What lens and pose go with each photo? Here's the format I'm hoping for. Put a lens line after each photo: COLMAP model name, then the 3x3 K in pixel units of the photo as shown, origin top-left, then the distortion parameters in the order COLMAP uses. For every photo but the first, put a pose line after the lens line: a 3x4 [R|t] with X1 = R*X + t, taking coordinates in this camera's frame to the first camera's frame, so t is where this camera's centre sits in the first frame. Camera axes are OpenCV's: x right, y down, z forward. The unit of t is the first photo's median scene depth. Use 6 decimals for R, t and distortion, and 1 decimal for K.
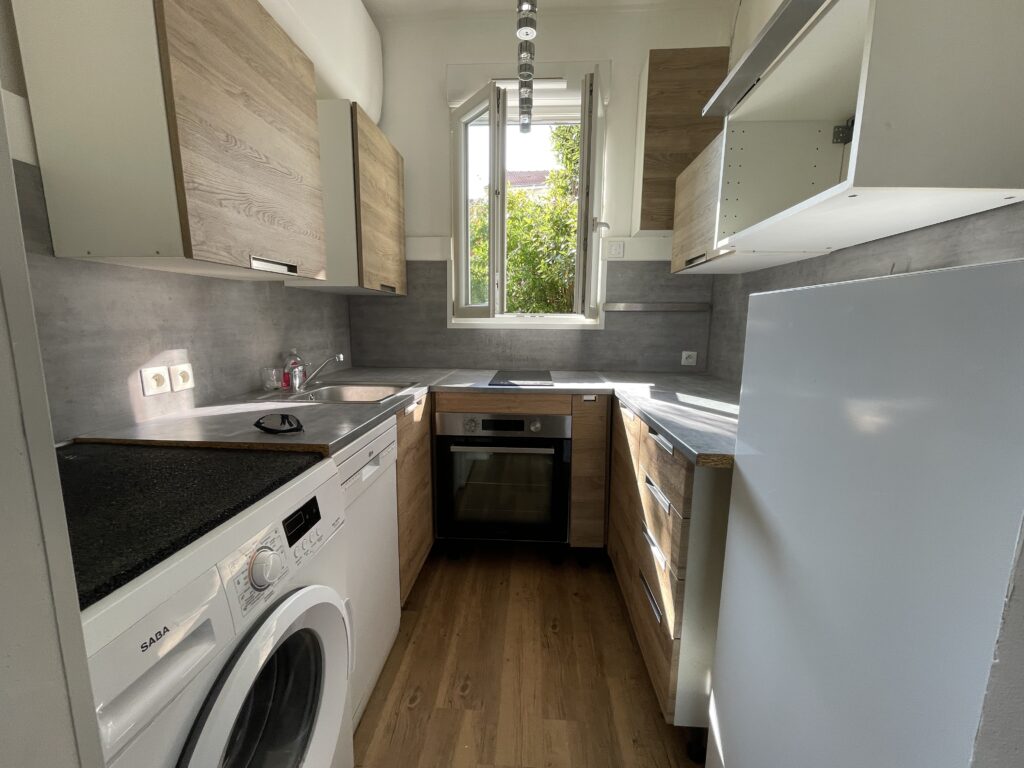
lens RADIAL K [[413.6, 0, 513.4], [0, 413.6, 384.2], [0, 0, 1]] dist [-0.001596, 0.001908]
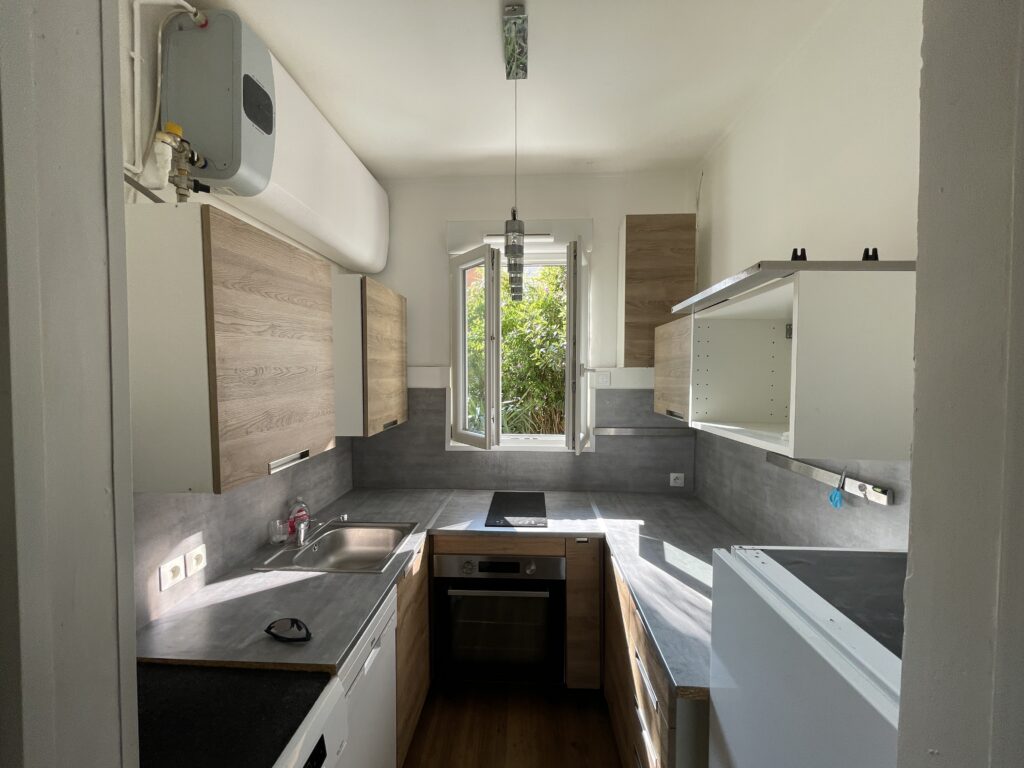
lens RADIAL K [[413.6, 0, 513.2], [0, 413.6, 385.5], [0, 0, 1]] dist [-0.001596, 0.001908]
pose [[0.999921, -0.010136, 0.007488, 0.007163], [0.010916, 0.993559, -0.112792, -0.232006], [-0.006296, 0.112865, 0.993590, -0.077886]]
